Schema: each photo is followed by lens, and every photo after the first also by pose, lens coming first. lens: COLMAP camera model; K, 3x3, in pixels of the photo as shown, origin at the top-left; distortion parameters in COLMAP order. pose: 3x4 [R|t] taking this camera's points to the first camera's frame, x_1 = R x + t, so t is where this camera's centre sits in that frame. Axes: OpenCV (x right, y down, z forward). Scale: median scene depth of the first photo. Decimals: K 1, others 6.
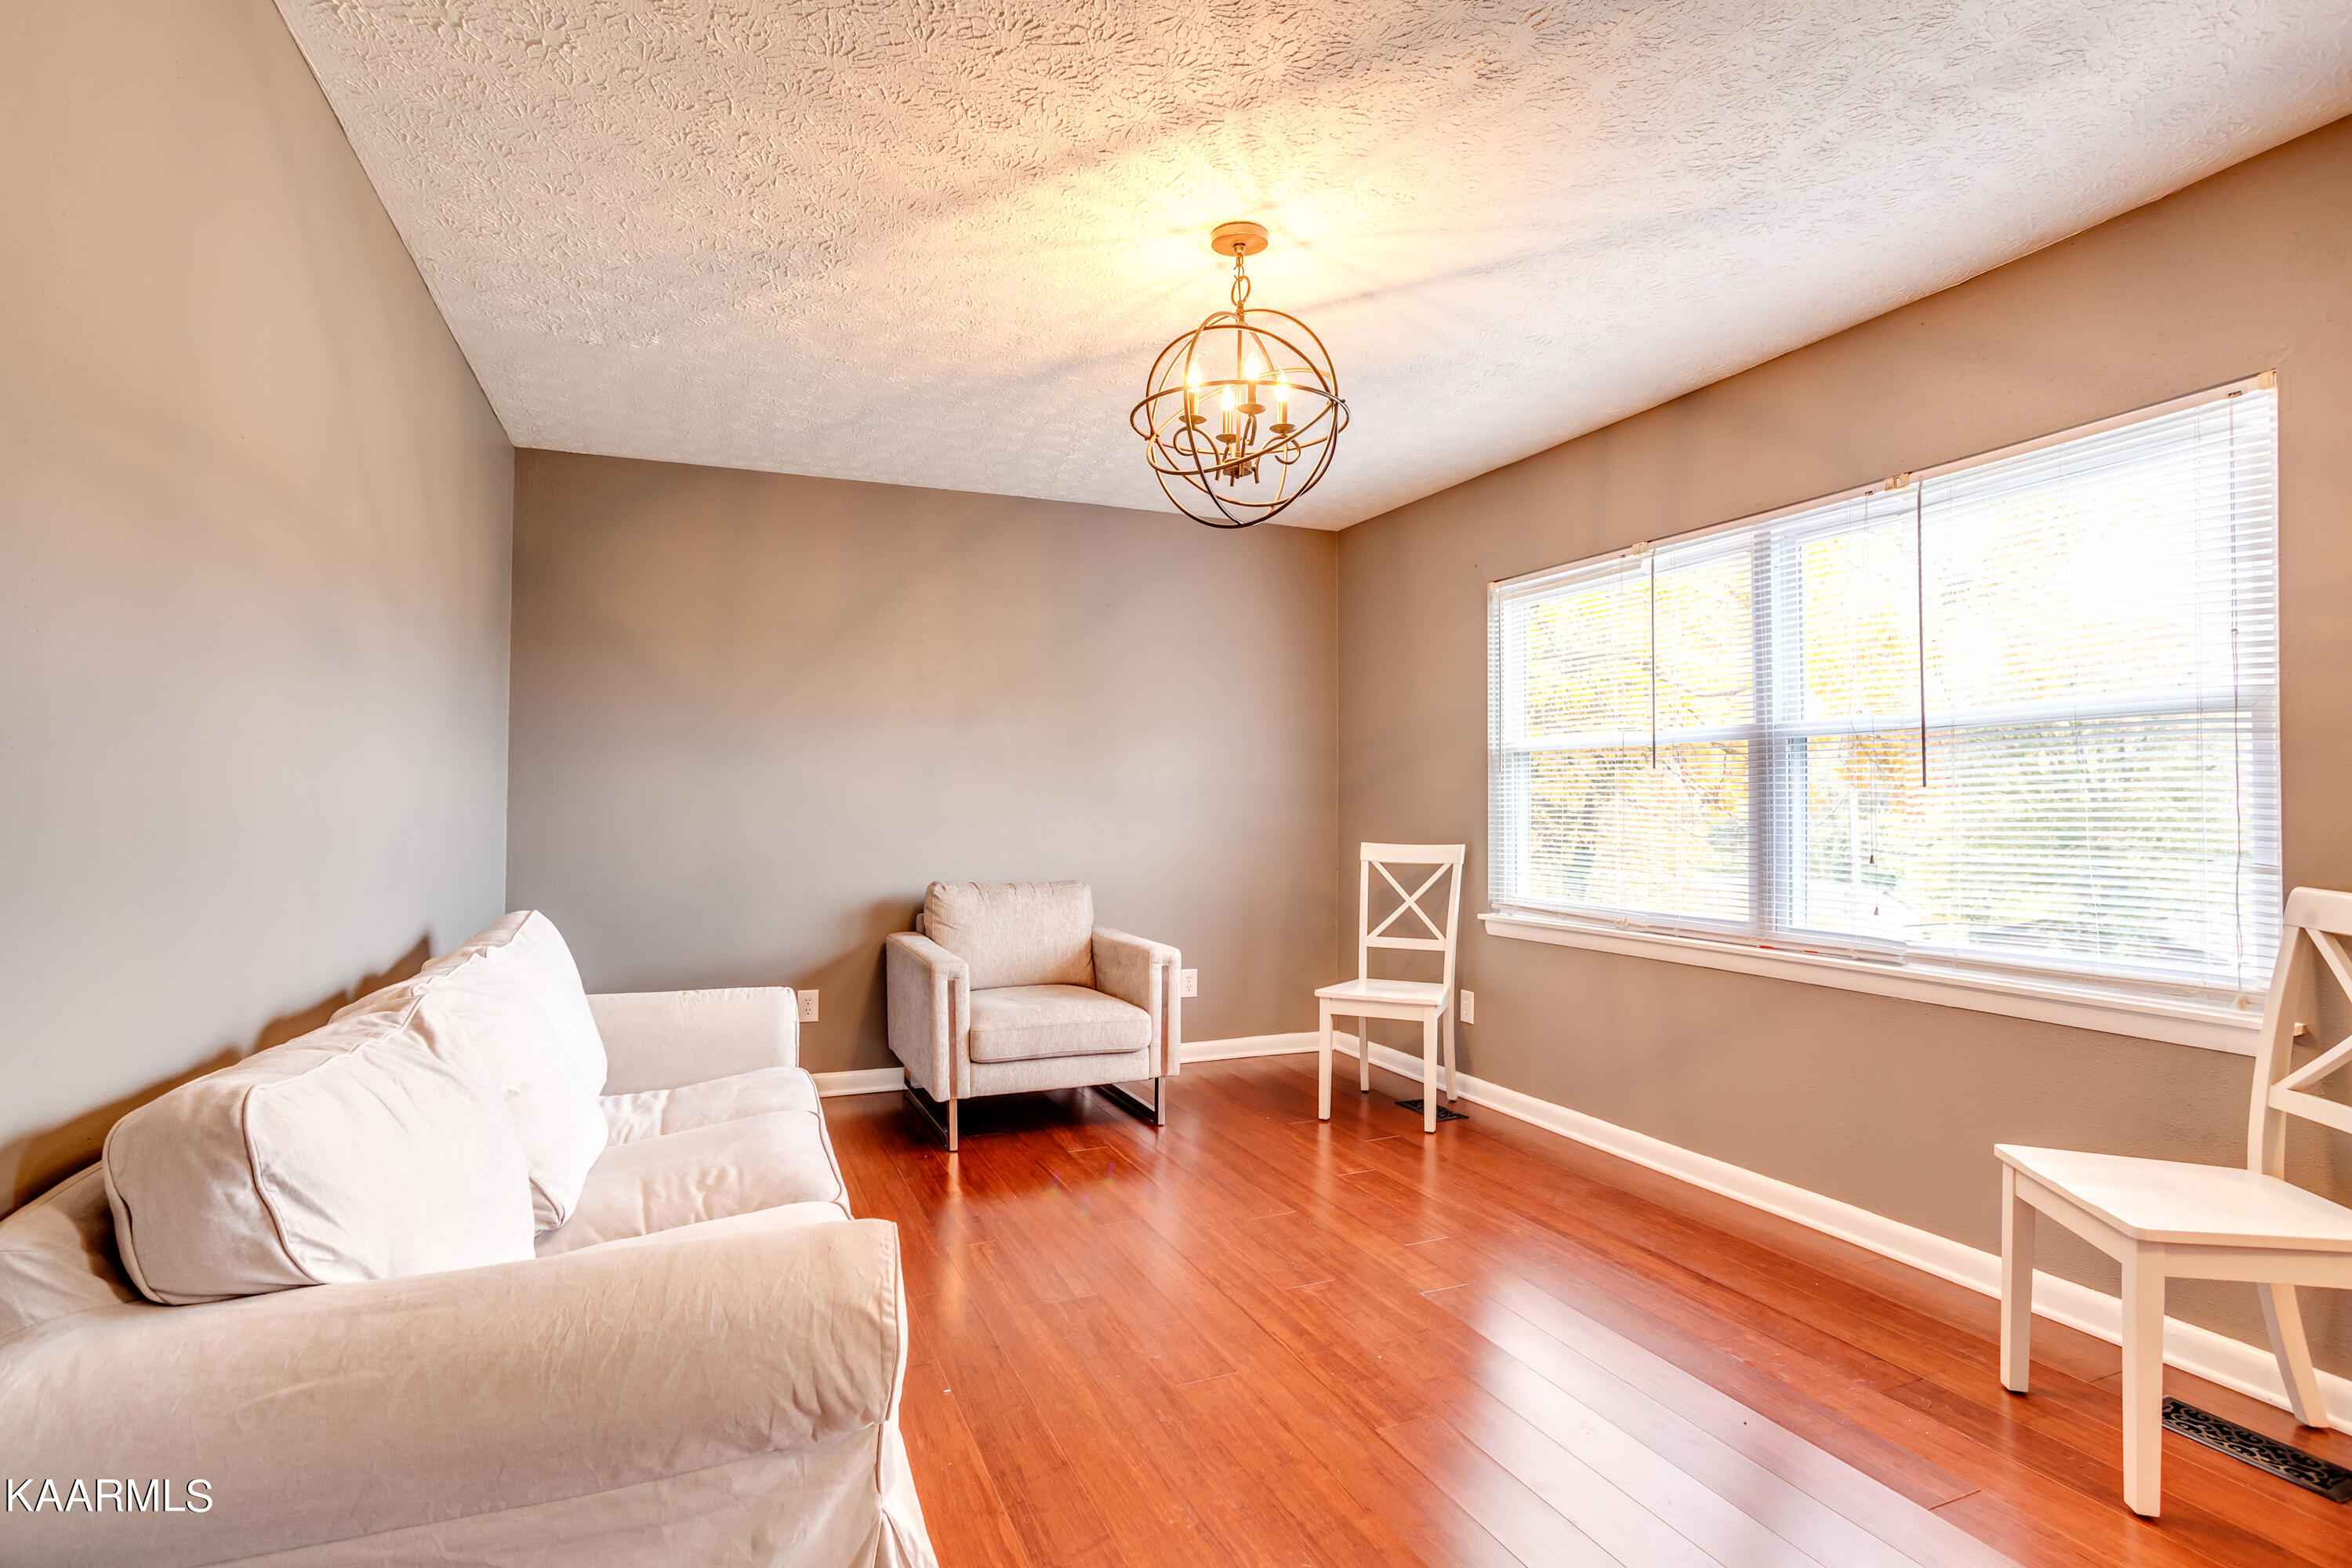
lens RADIAL K [[1144.9, 0, 1161.0], [0, 1144.9, 788.2], [0, 0, 1]] dist [-0.035524, 0.015381]
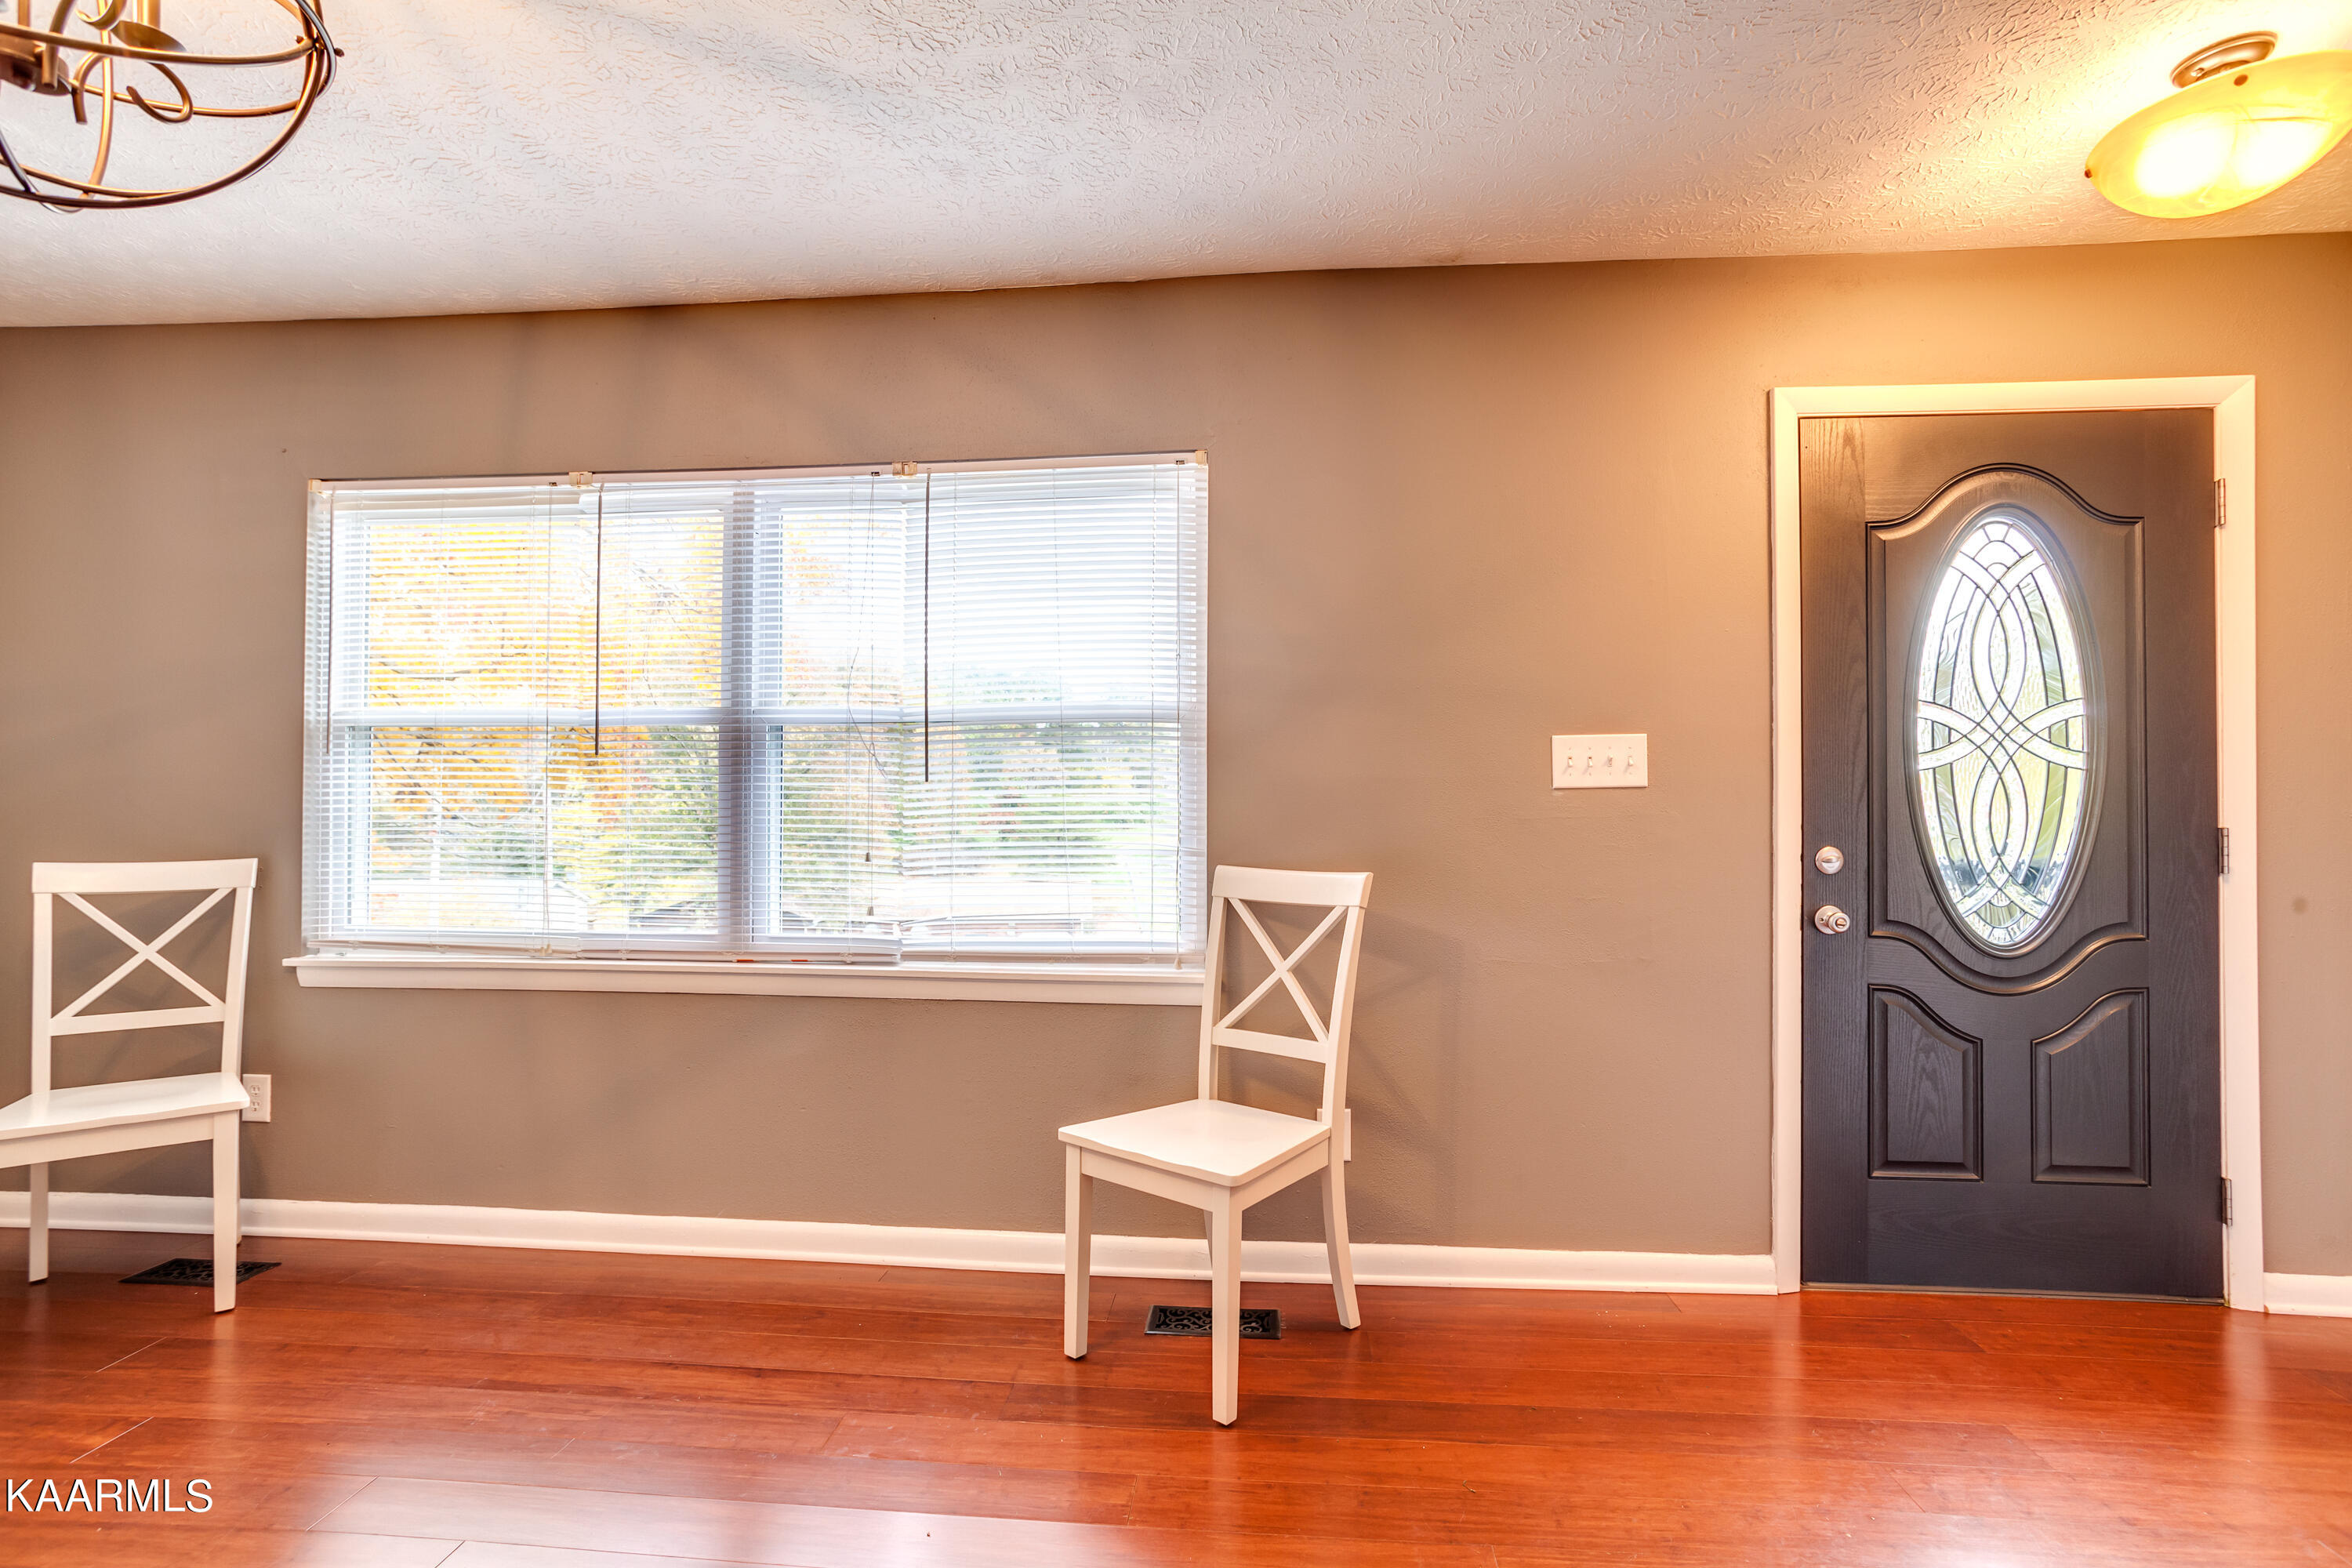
lens RADIAL K [[1144.9, 0, 1175.8], [0, 1144.9, 791.0], [0, 0, 1]] dist [-0.035524, 0.015381]
pose [[0.467316, 0.006120, 0.884069, -0.102630], [-0.011879, 0.999929, -0.000642, 0.004624], [-0.884010, -0.010202, 0.467356, 0.315607]]
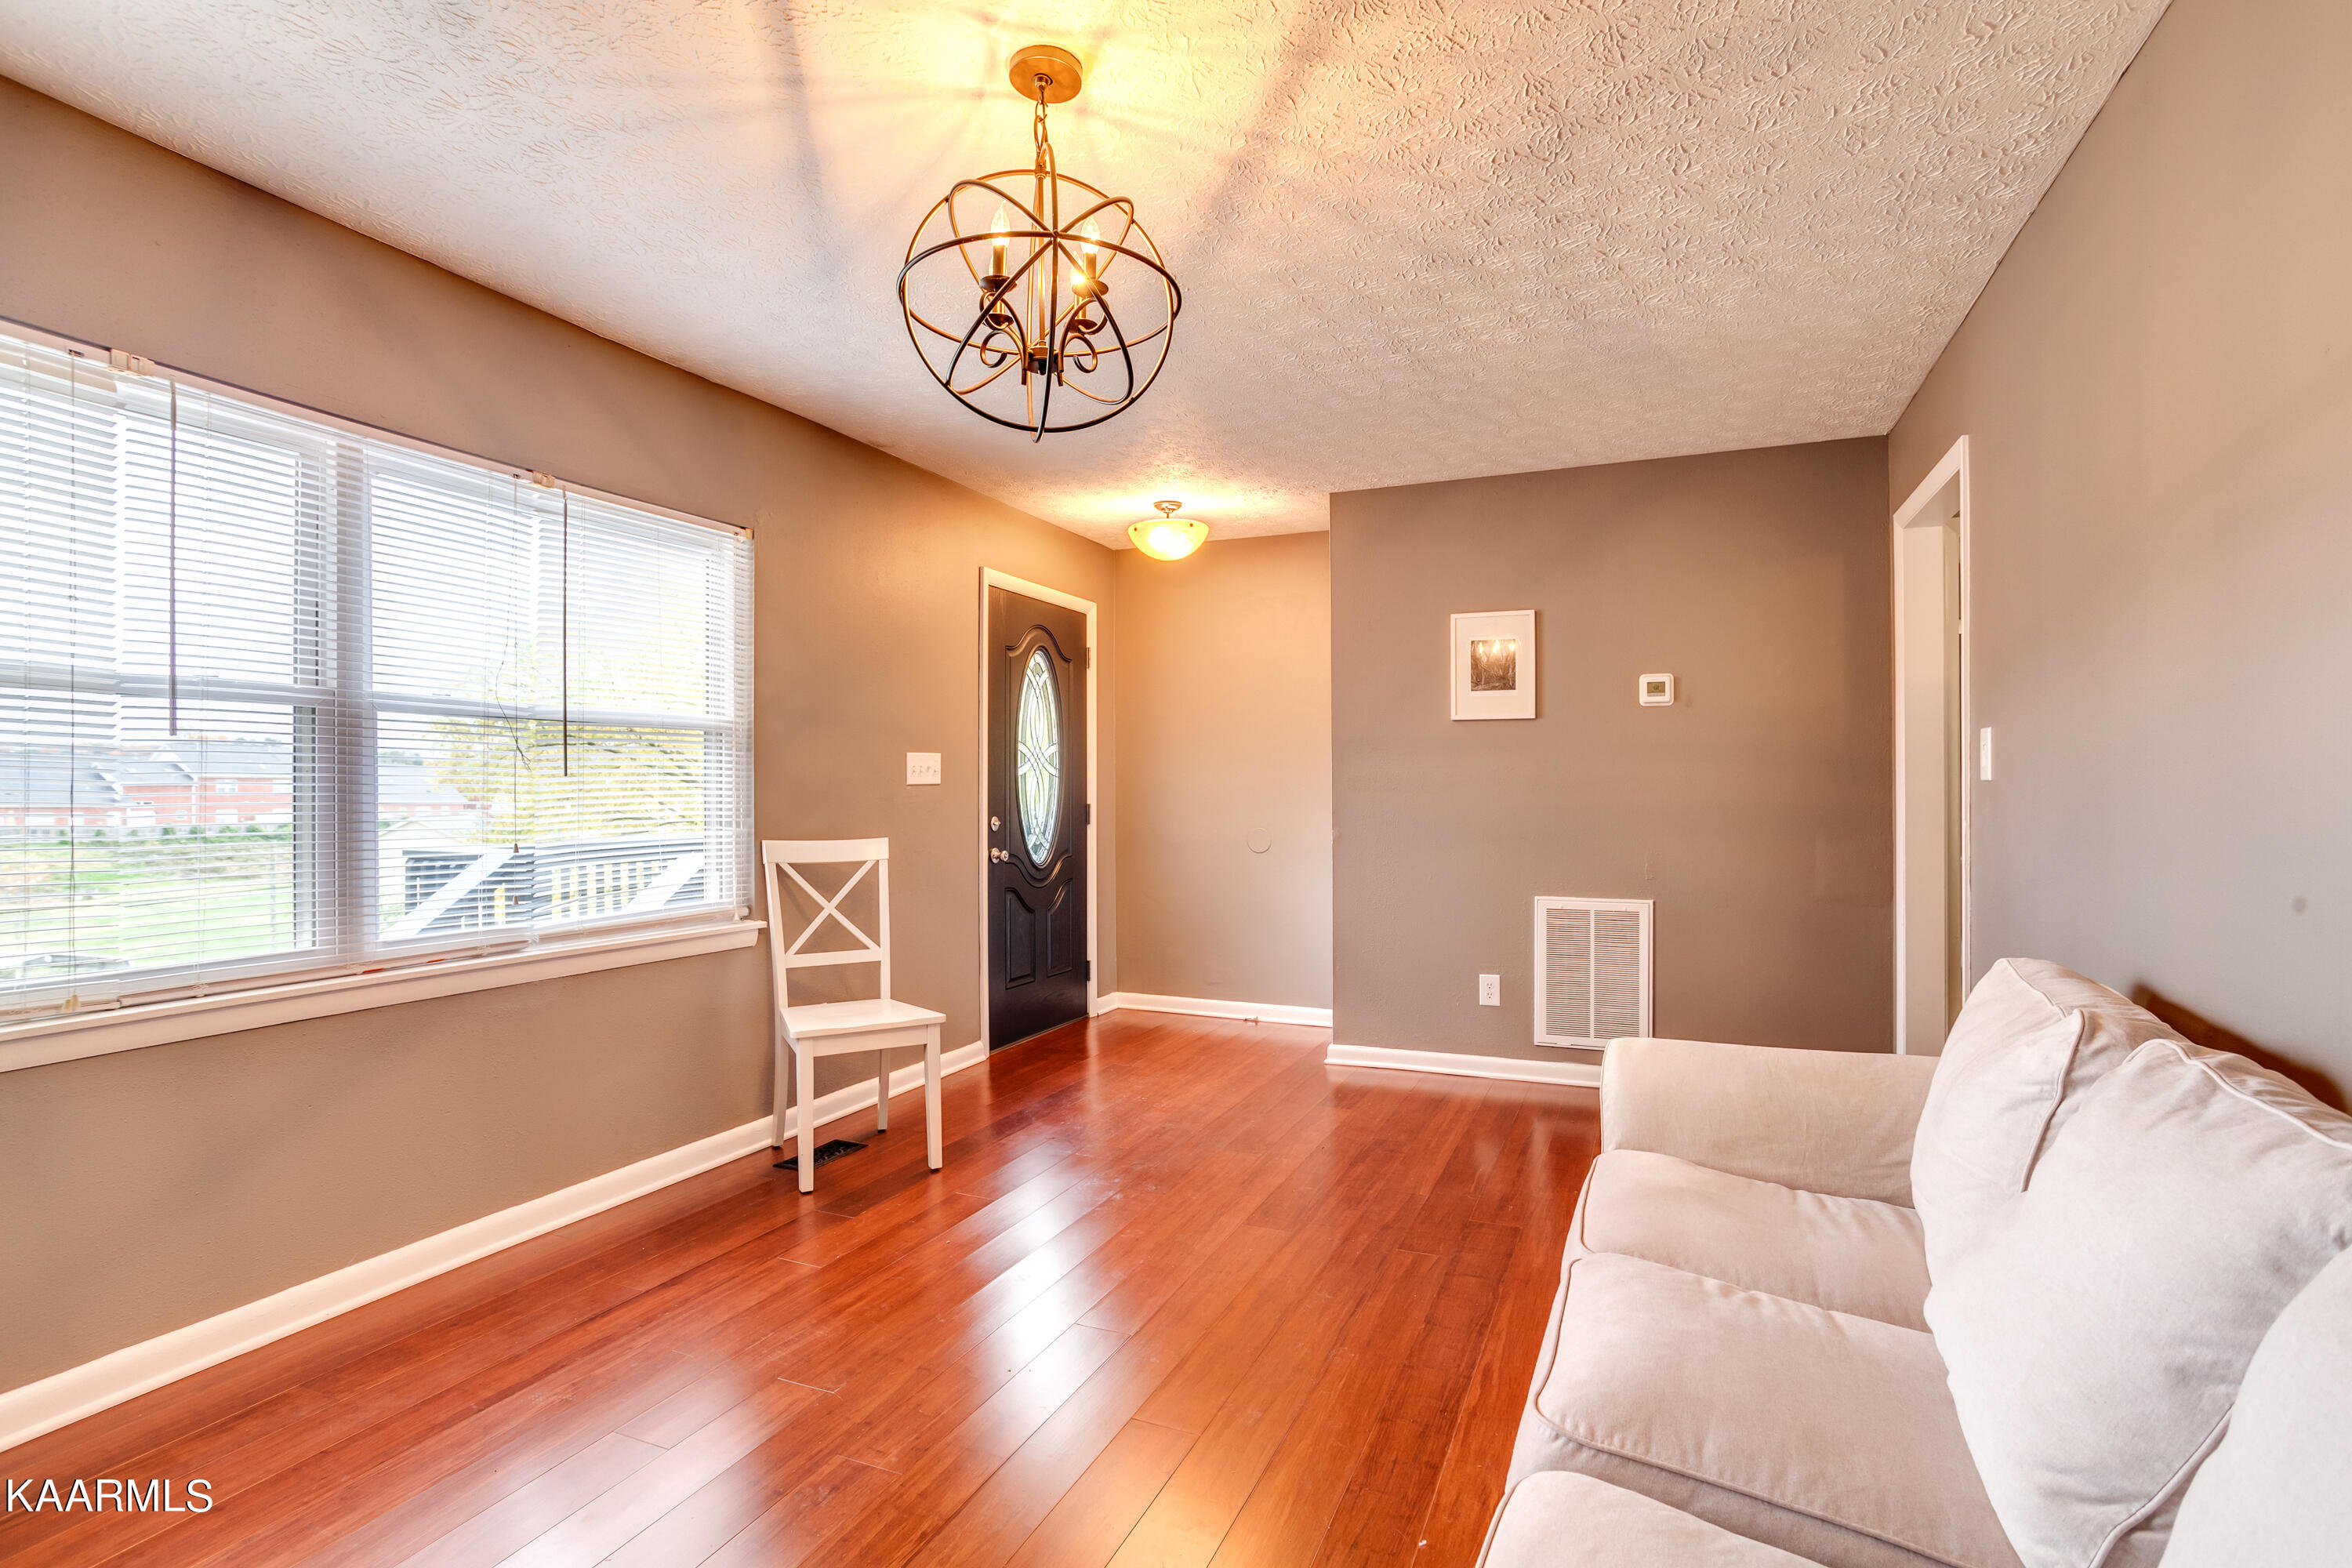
lens RADIAL K [[1144.9, 0, 1176.5], [0, 1144.9, 796.7], [0, 0, 1]] dist [-0.035524, 0.015381]
pose [[-0.699176, 0.006219, 0.714923, -0.468420], [0.000405, 0.999965, -0.008302, 0.025992], [-0.714950, -0.005515, -0.699154, 1.250387]]
